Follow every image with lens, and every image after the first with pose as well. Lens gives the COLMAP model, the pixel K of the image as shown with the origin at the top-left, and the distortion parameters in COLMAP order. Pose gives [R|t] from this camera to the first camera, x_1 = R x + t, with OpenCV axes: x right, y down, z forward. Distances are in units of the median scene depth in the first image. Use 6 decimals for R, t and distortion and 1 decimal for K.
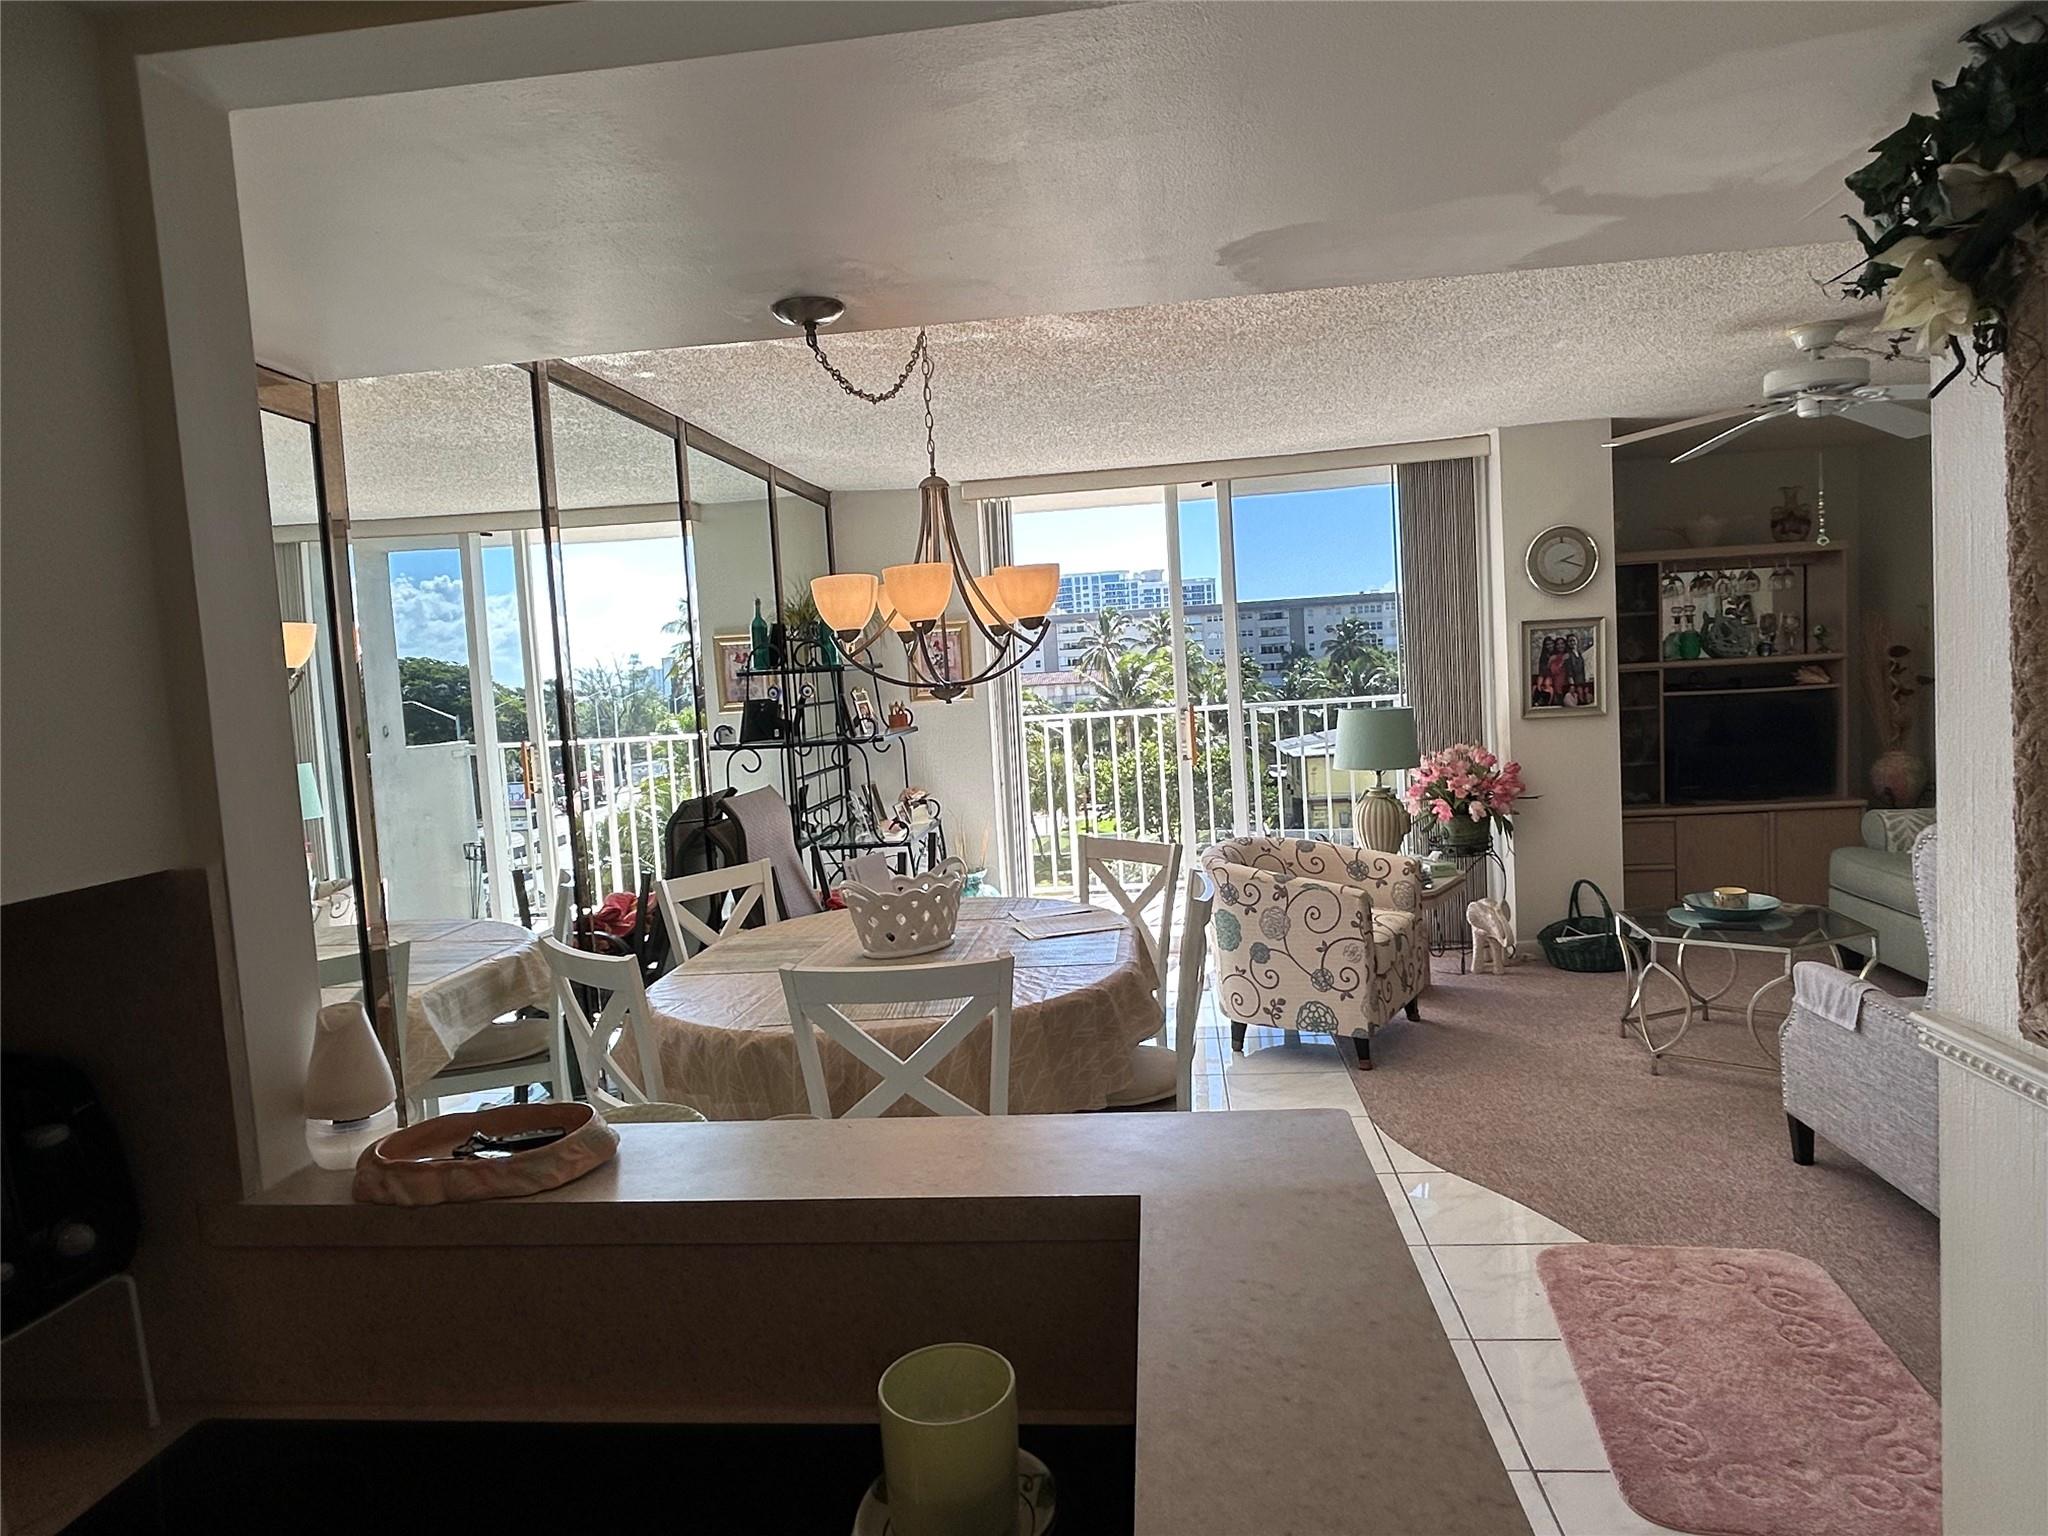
lens RADIAL K [[1234.3, 0, 1017.6], [0, 1234.3, 766.4], [0, 0, 1]] dist [0.002495, -0.000294]
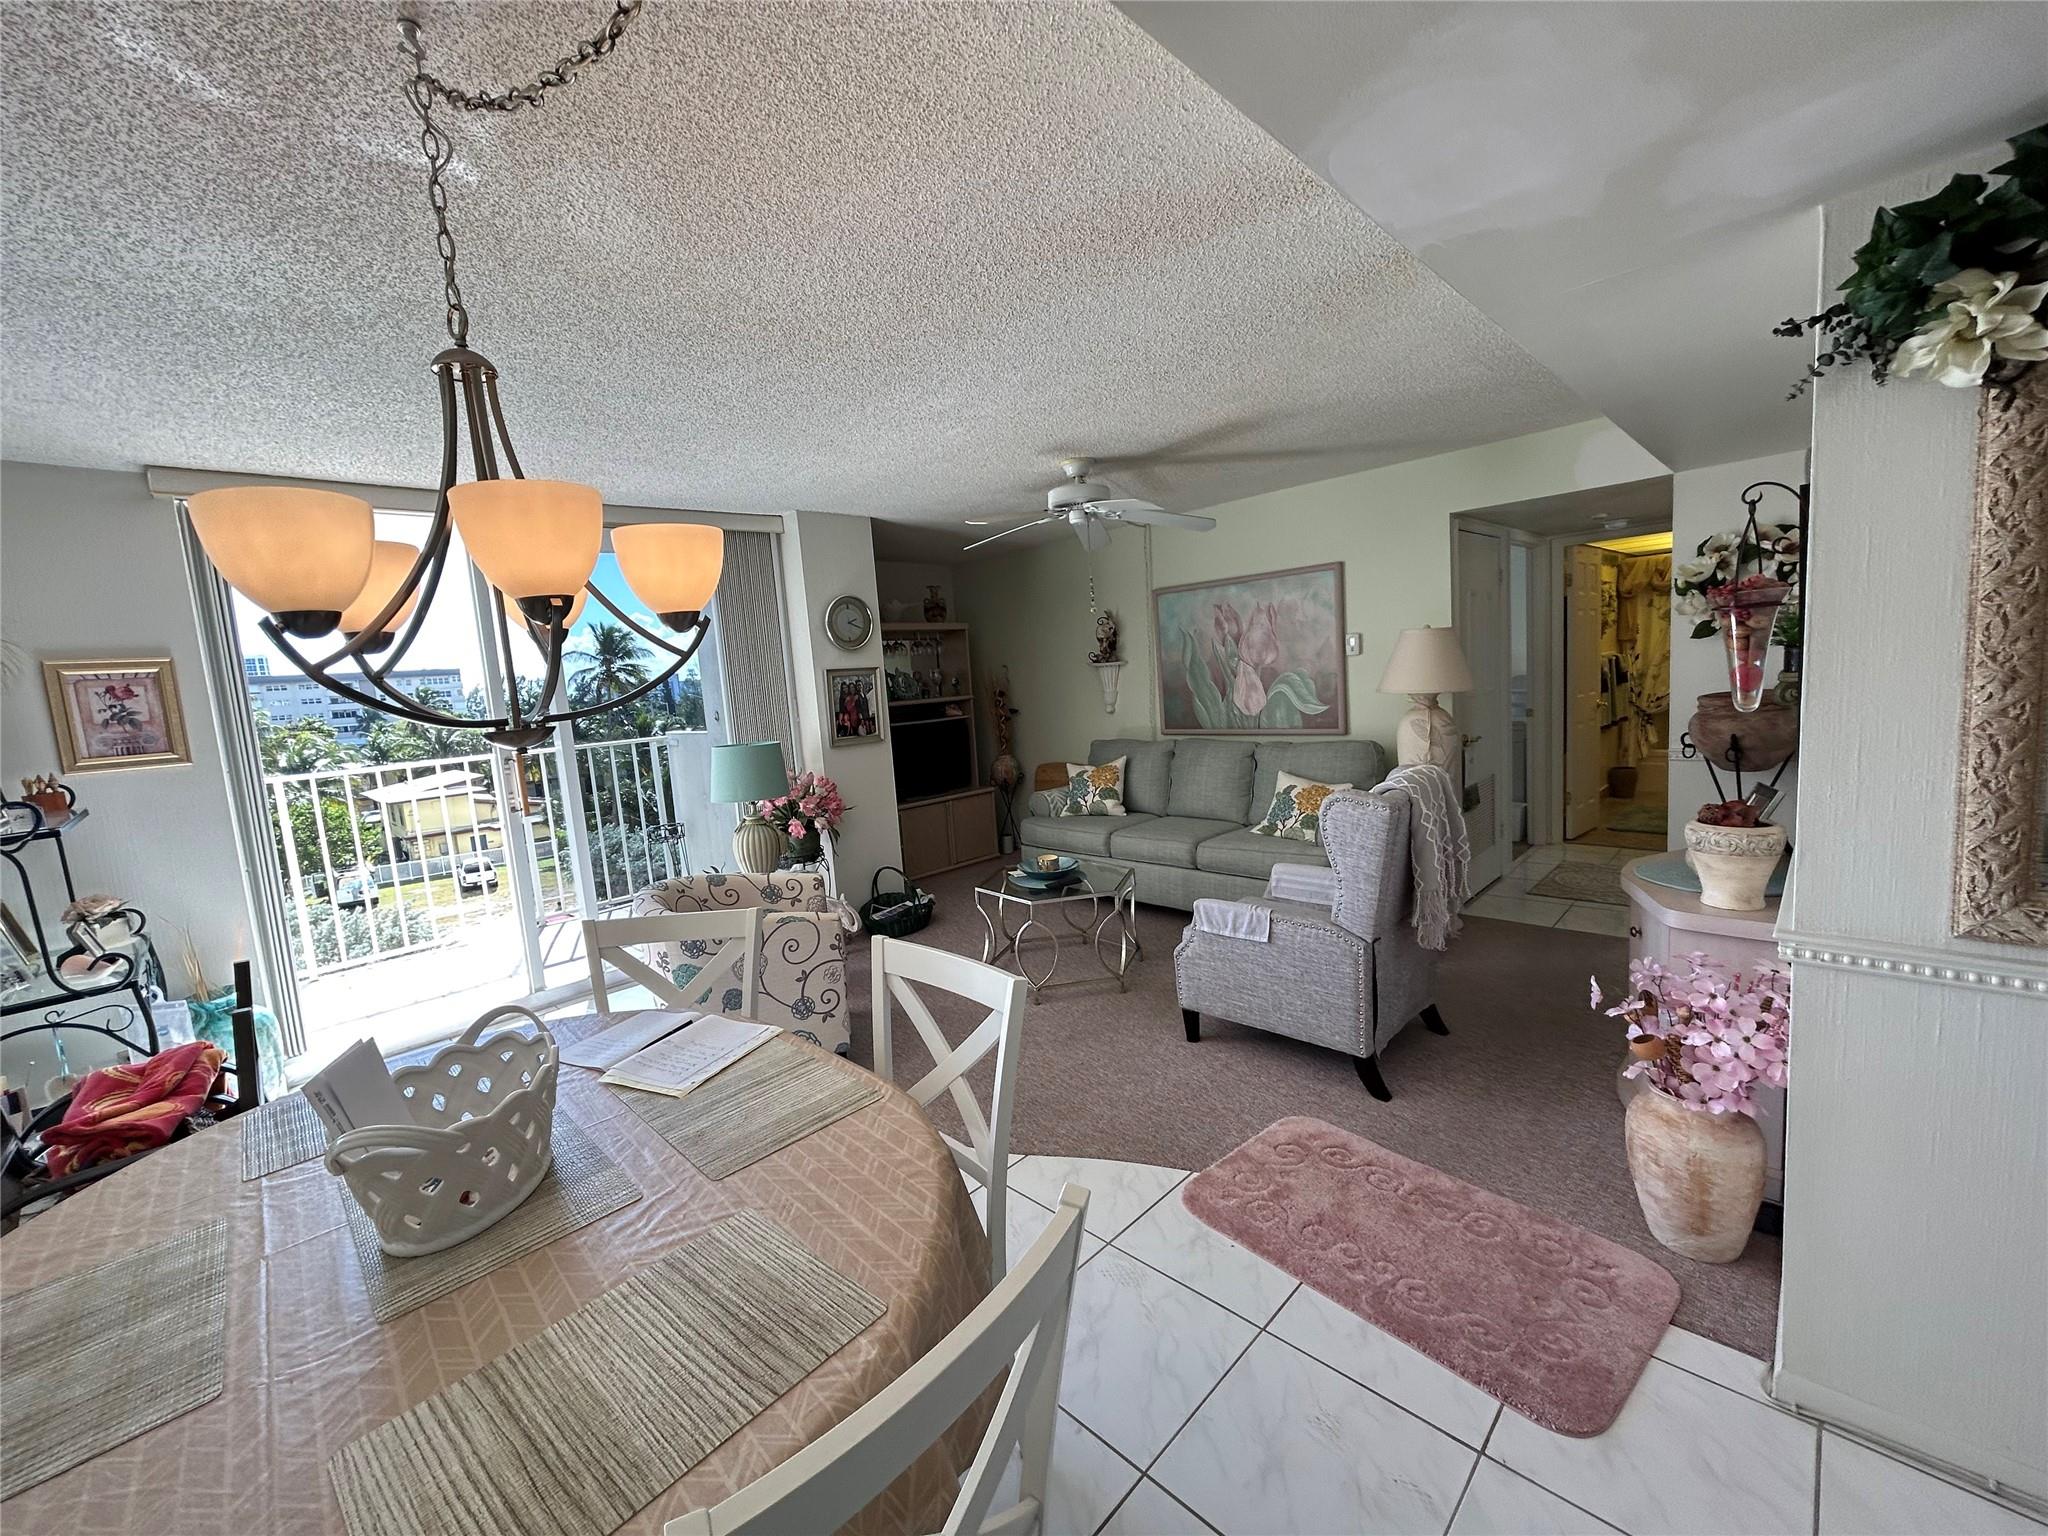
lens RADIAL K [[827.7, 0, 1031.7], [0, 827.7, 766.1], [0, 0, 1]] dist [-0.001950, -0.000262]
pose [[0.623573, -0.073672, 0.778286, -0.119462], [0.093849, 0.995405, 0.019032, -0.016879], [-0.776111, 0.061174, 0.627622, 0.320849]]
